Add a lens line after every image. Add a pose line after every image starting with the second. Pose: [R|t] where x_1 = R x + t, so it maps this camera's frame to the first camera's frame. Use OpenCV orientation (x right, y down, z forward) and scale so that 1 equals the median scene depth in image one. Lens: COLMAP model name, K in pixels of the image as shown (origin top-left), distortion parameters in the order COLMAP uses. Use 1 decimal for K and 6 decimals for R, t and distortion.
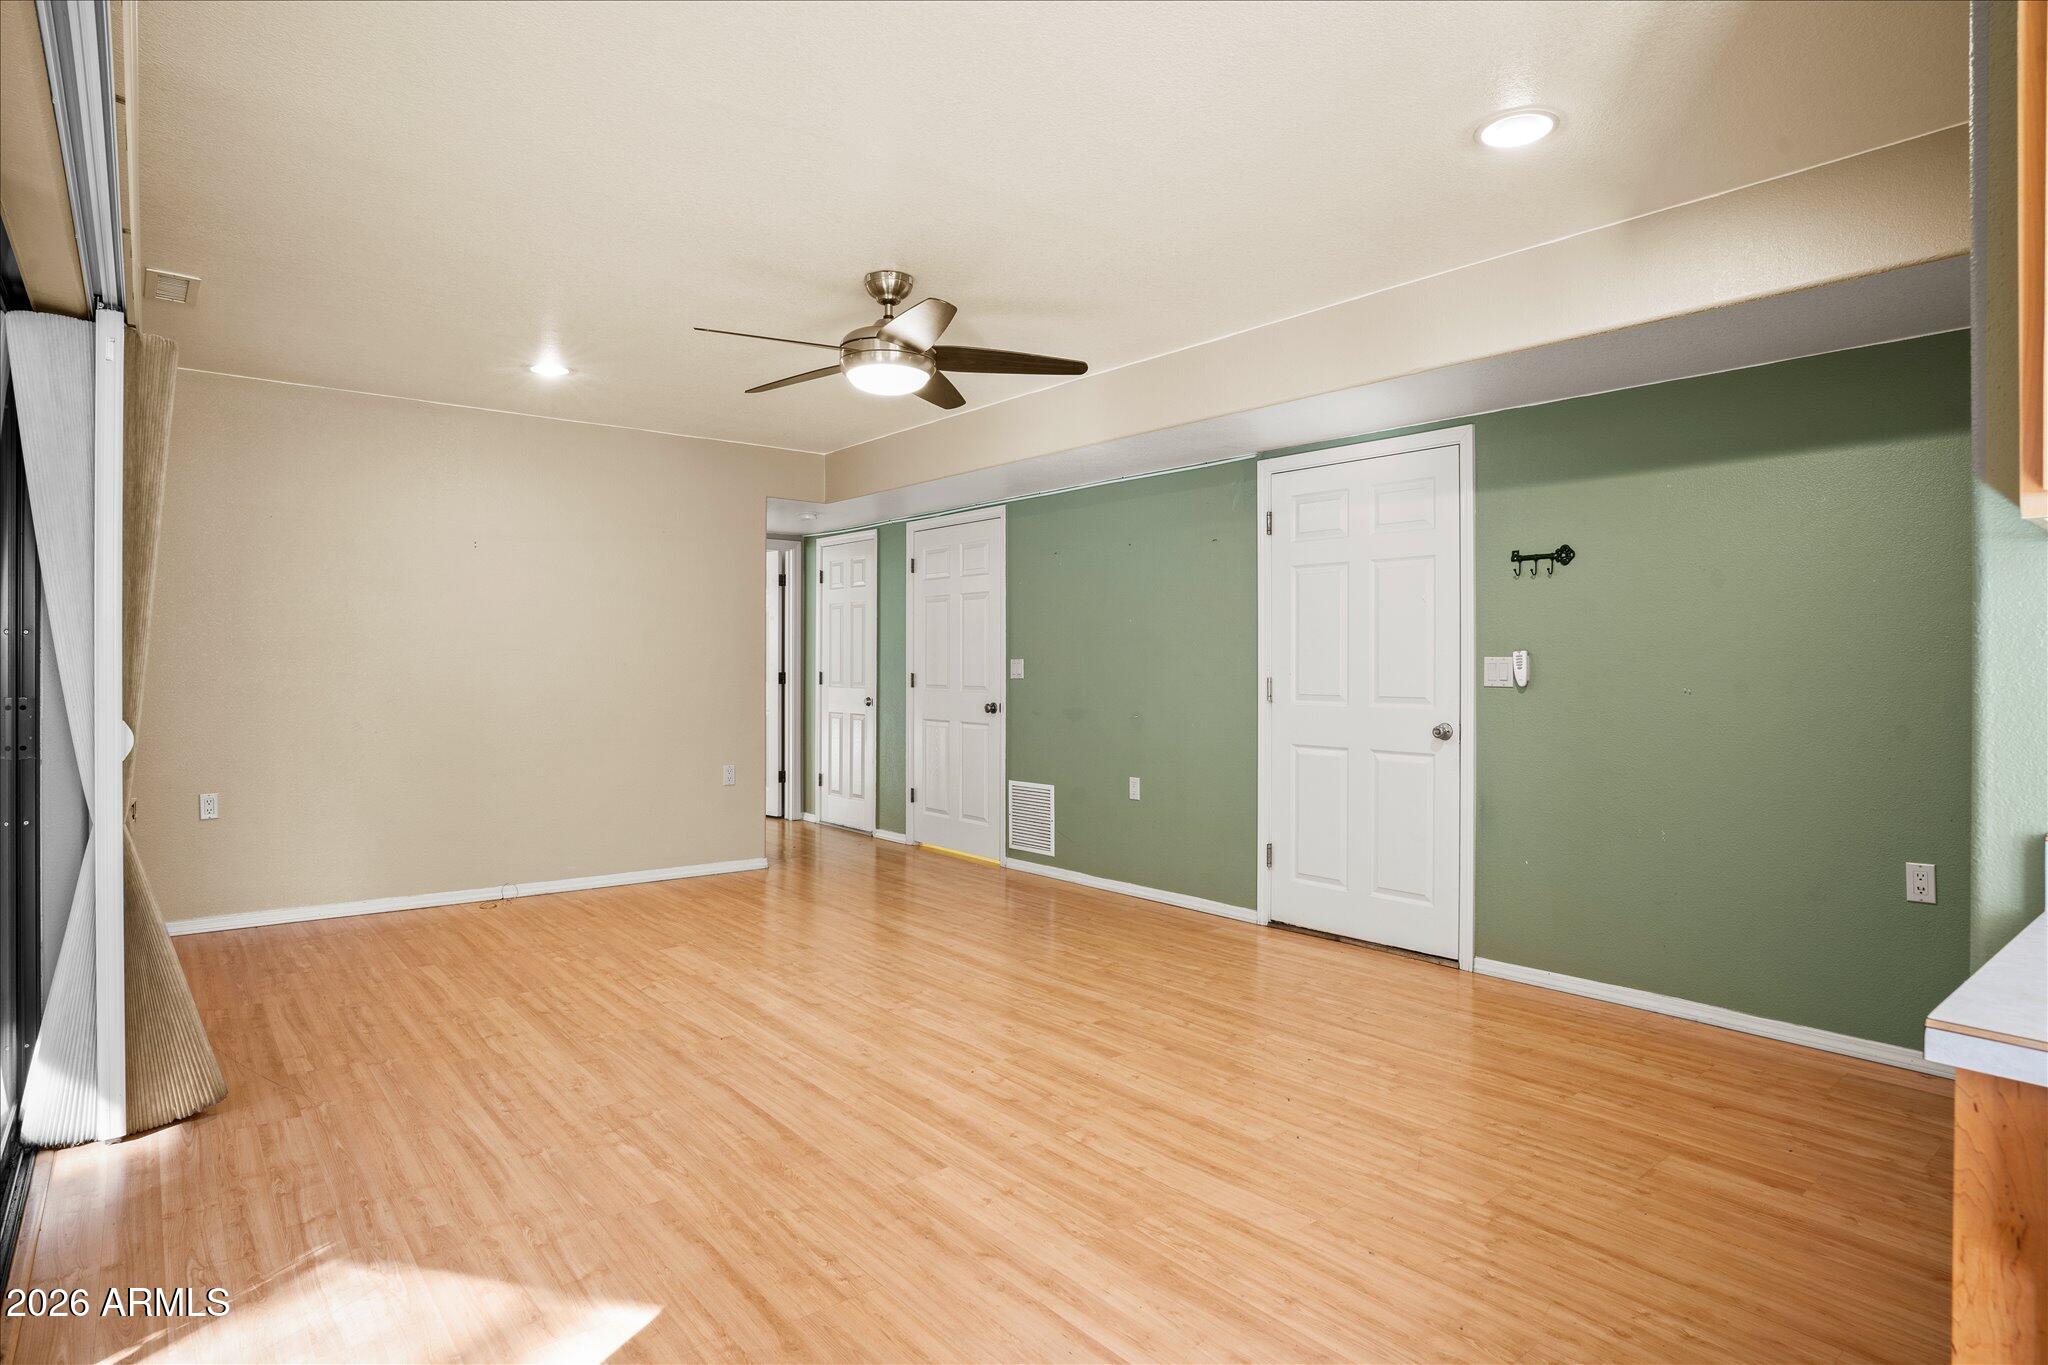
lens RADIAL K [[1002.5, 0, 973.8], [0, 1002.5, 674.1], [0, 0, 1]] dist [-0.024150, 0.000799]
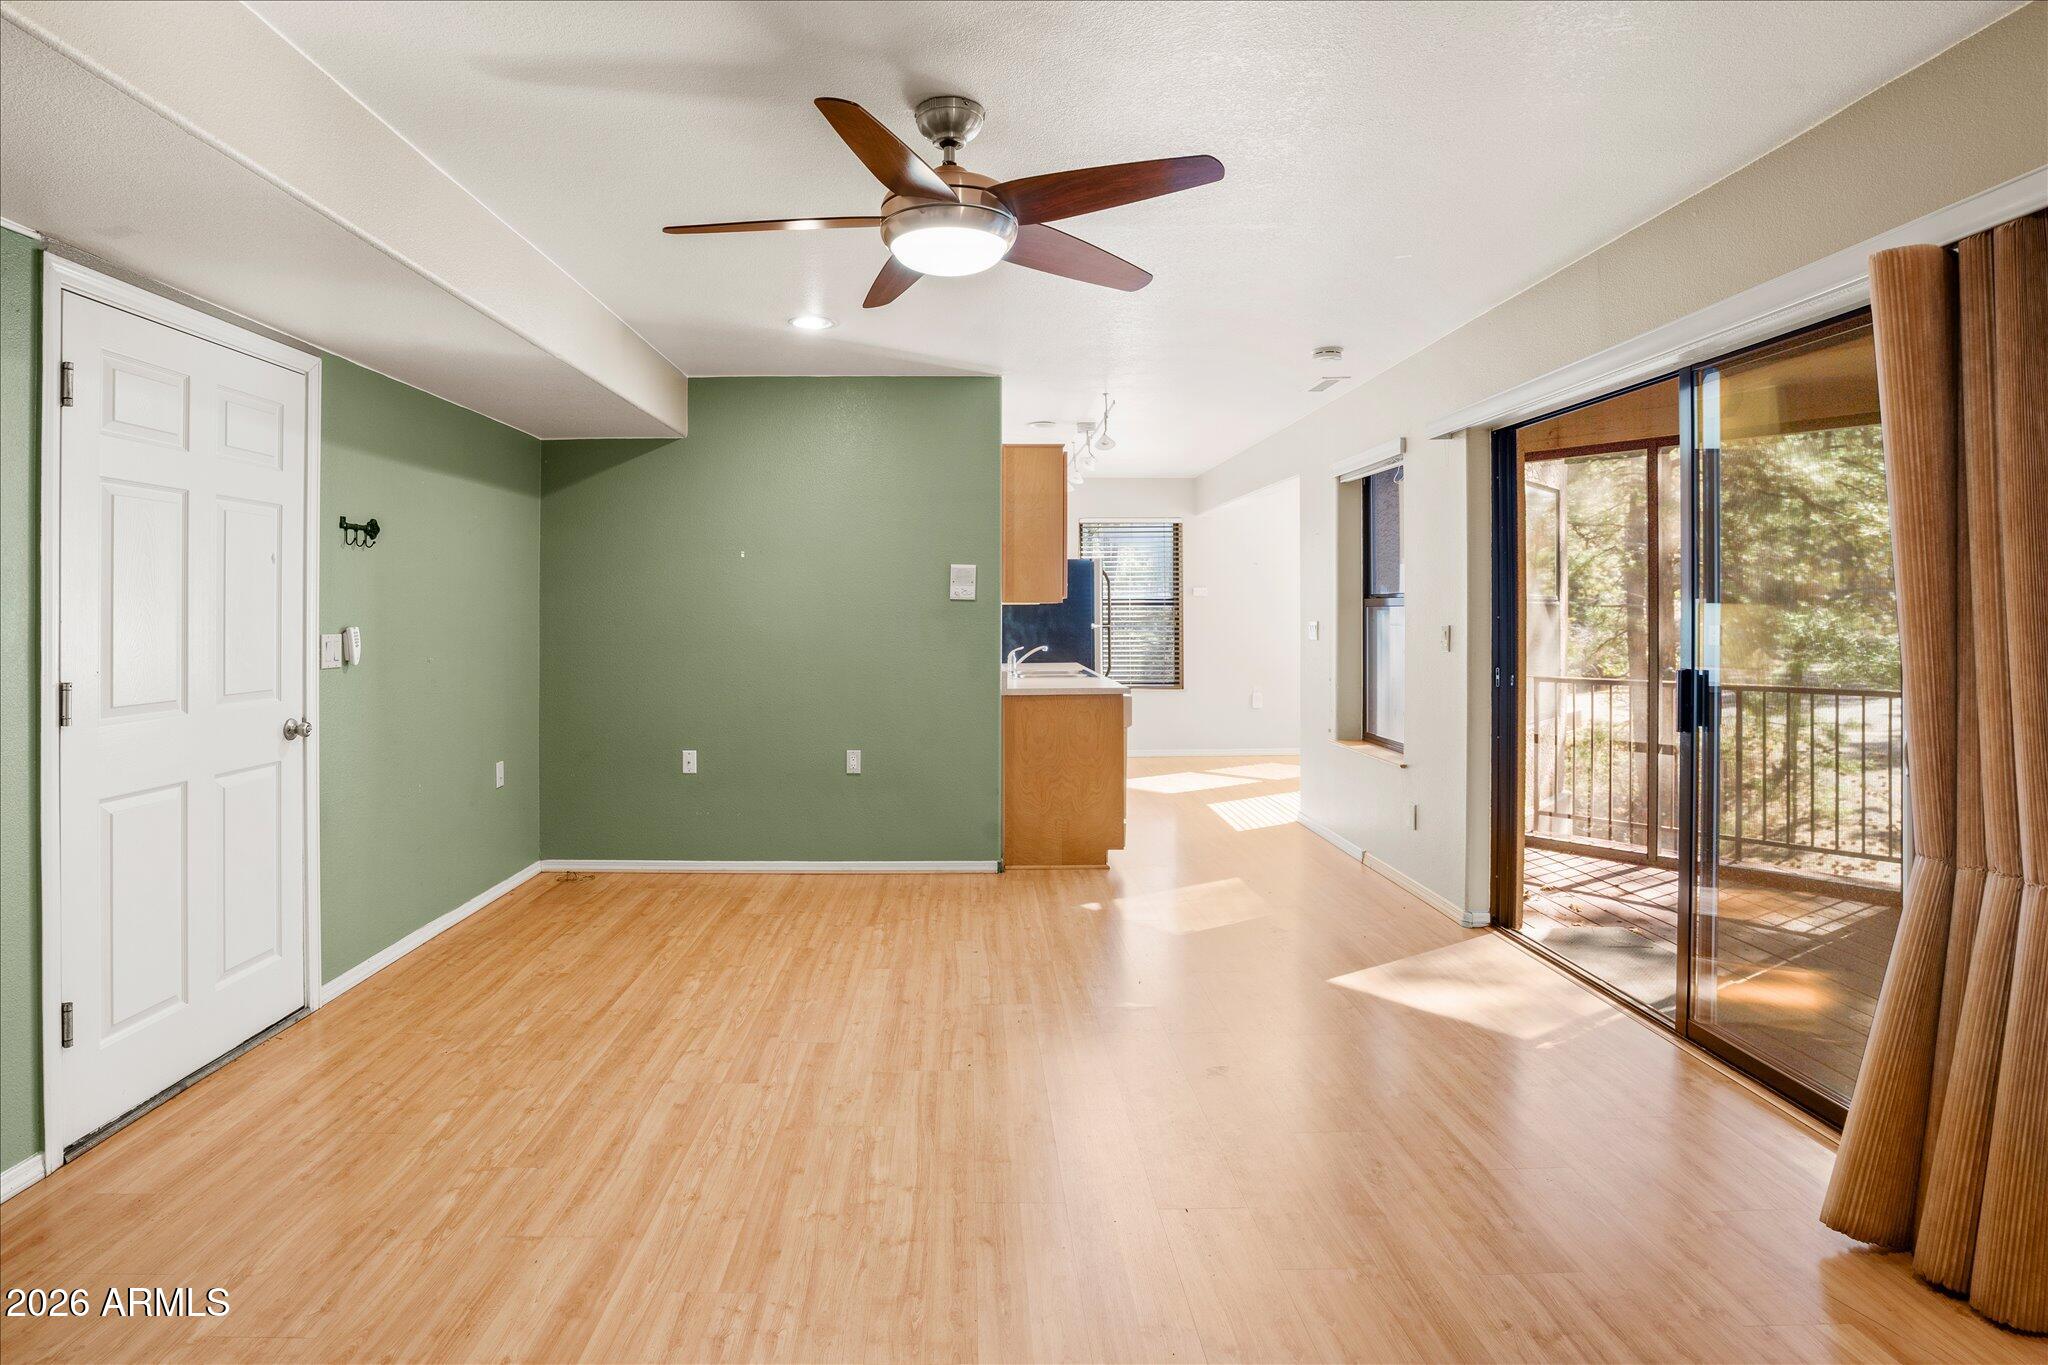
lens RADIAL K [[1035.1, 0, 965.2], [0, 1035.1, 629.8], [0, 0, 1]] dist [0.003649, 0.000973]
pose [[-0.771114, -0.014212, 0.636538, -0.260815], [0.002236, 0.999684, 0.025029, -0.022848], [-0.636693, 0.020723, -0.770839, 0.722638]]
